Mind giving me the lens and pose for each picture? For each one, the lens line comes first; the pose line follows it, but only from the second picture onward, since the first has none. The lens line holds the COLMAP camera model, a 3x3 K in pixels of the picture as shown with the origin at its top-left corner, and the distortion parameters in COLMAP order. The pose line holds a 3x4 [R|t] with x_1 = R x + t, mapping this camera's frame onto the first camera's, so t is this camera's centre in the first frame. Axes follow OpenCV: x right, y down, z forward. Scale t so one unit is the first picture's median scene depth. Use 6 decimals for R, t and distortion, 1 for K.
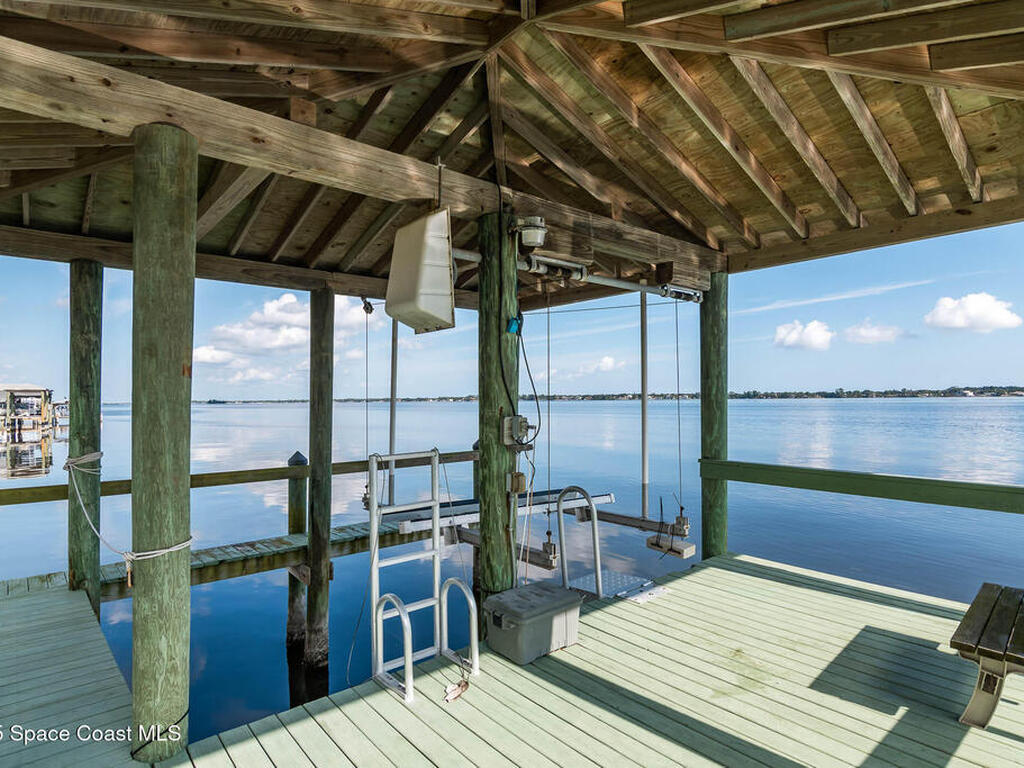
lens RADIAL K [[559.0, 0, 478.6], [0, 559.0, 388.9], [0, 0, 1]] dist [-0.003546, -0.000881]
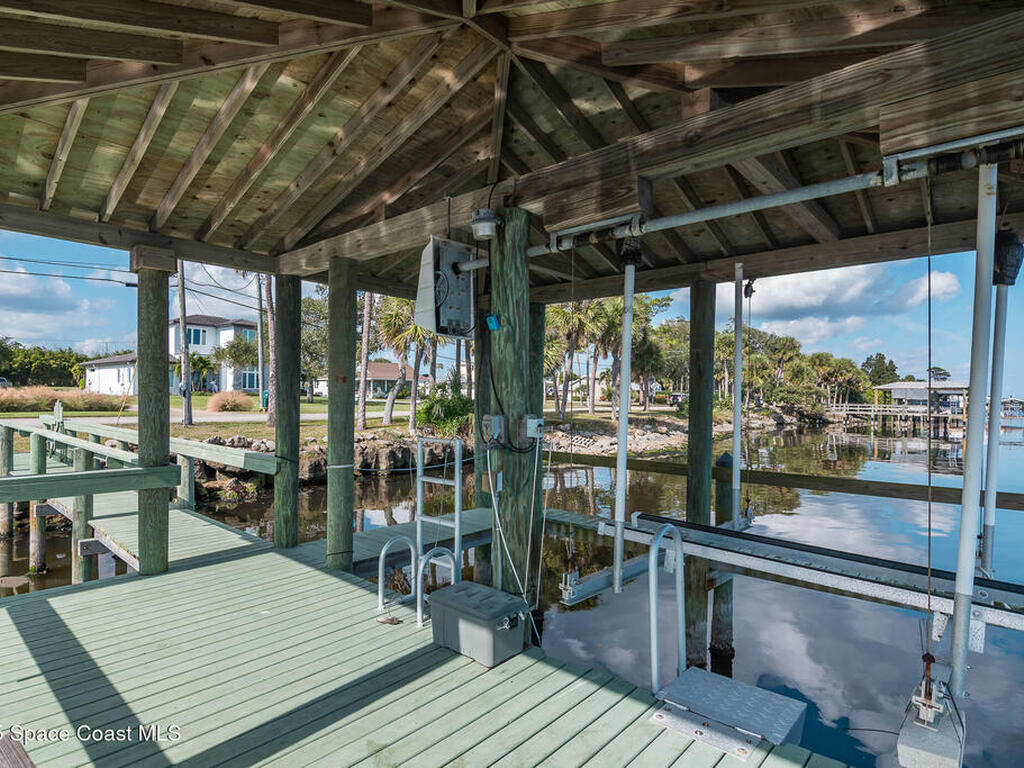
lens RADIAL K [[559.0, 0, 478.6], [0, 559.0, 388.9], [0, 0, 1]] dist [-0.003546, -0.000881]
pose [[0.140992, -0.003246, -0.990005, 0.956821], [0.006930, 0.999973, -0.002291, 0.005151], [0.989987, -0.006537, 0.141010, 0.770007]]
